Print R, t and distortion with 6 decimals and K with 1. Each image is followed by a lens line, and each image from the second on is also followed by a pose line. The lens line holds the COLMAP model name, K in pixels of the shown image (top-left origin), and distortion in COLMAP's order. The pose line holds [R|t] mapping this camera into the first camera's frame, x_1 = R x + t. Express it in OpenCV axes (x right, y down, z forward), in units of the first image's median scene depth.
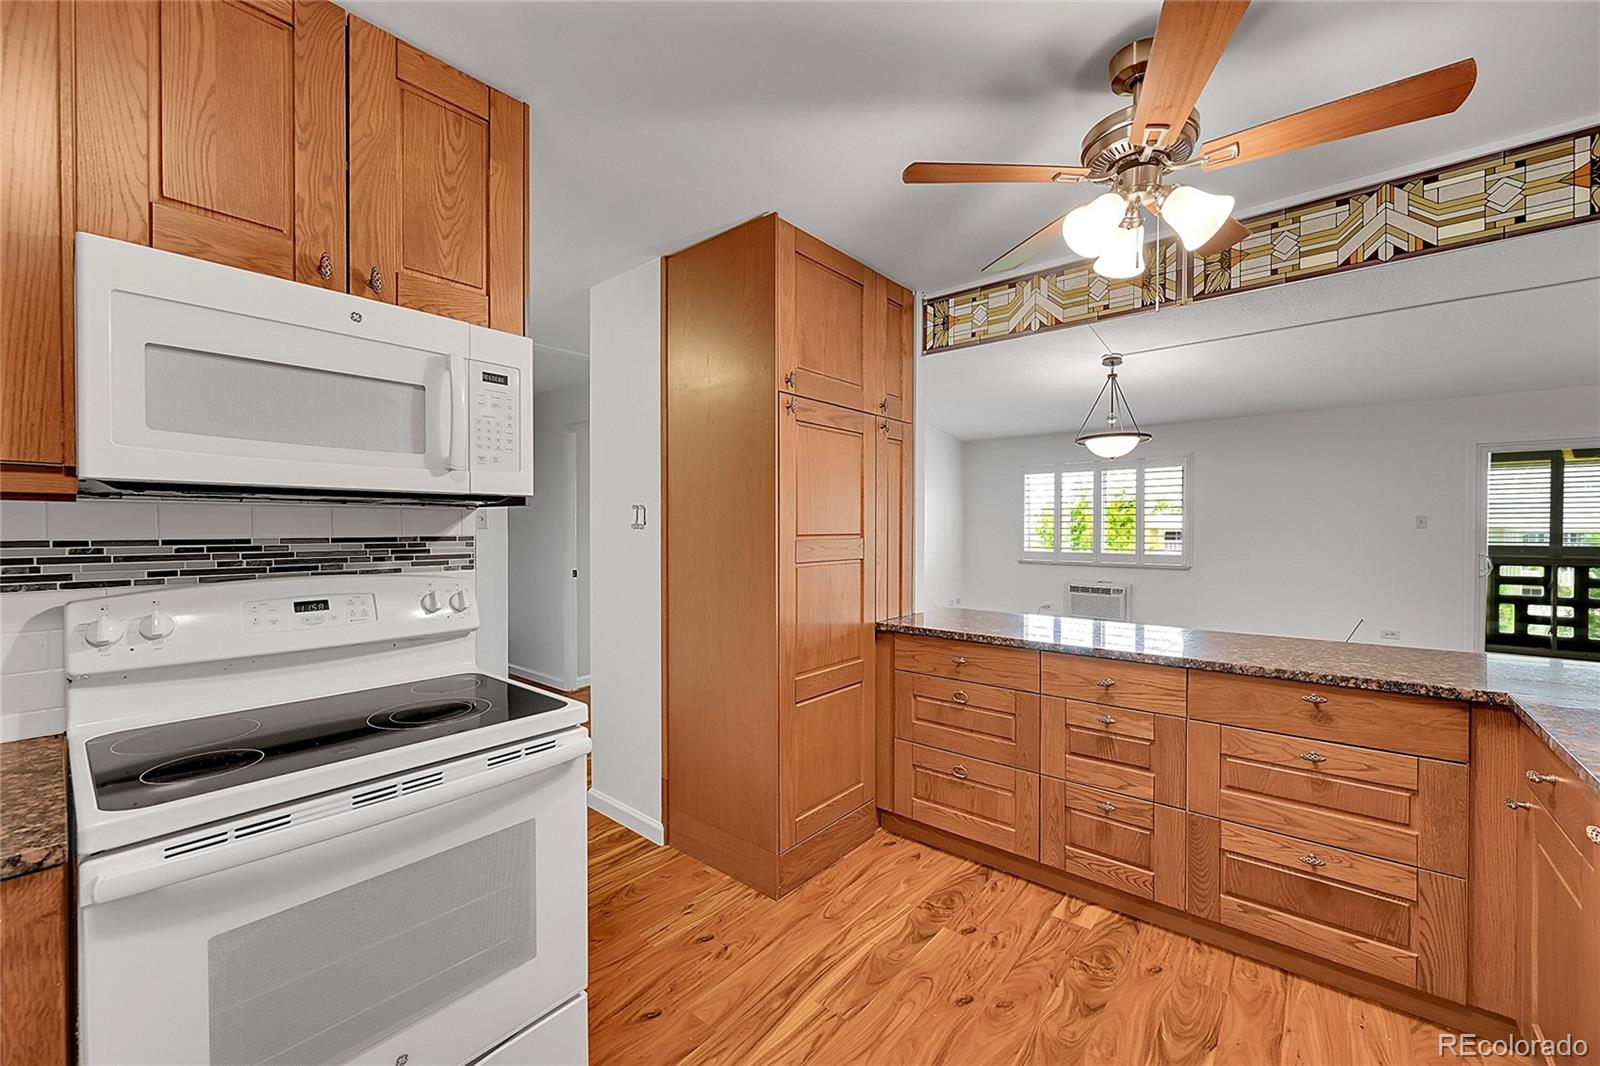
lens RADIAL K [[627.2, 0, 805.7], [0, 627.2, 535.9], [0, 0, 1]] dist [-0.001095, 0.000104]
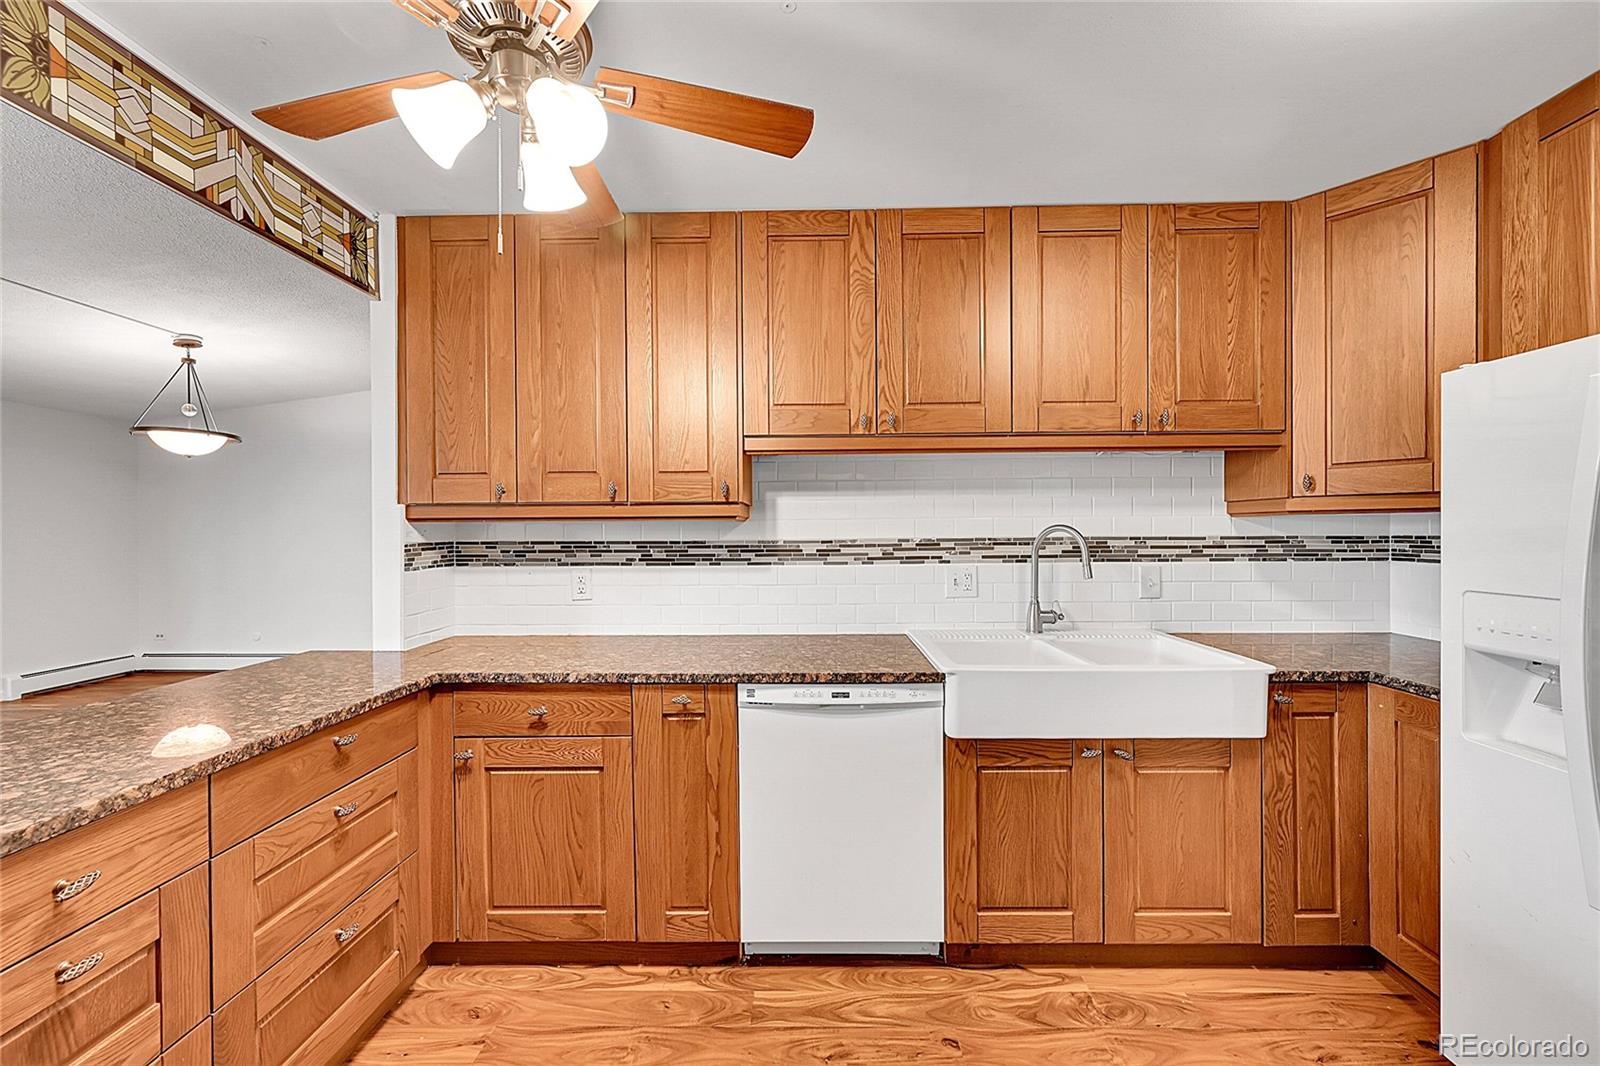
lens RADIAL K [[627.2, 0, 805.7], [0, 627.2, 535.9], [0, 0, 1]] dist [-0.001095, 0.000104]
pose [[-0.627989, -0.000600, 0.778222, -0.214965], [0.014823, 0.999809, 0.012733, -0.014307], [-0.778081, 0.019532, -0.627860, 0.965662]]
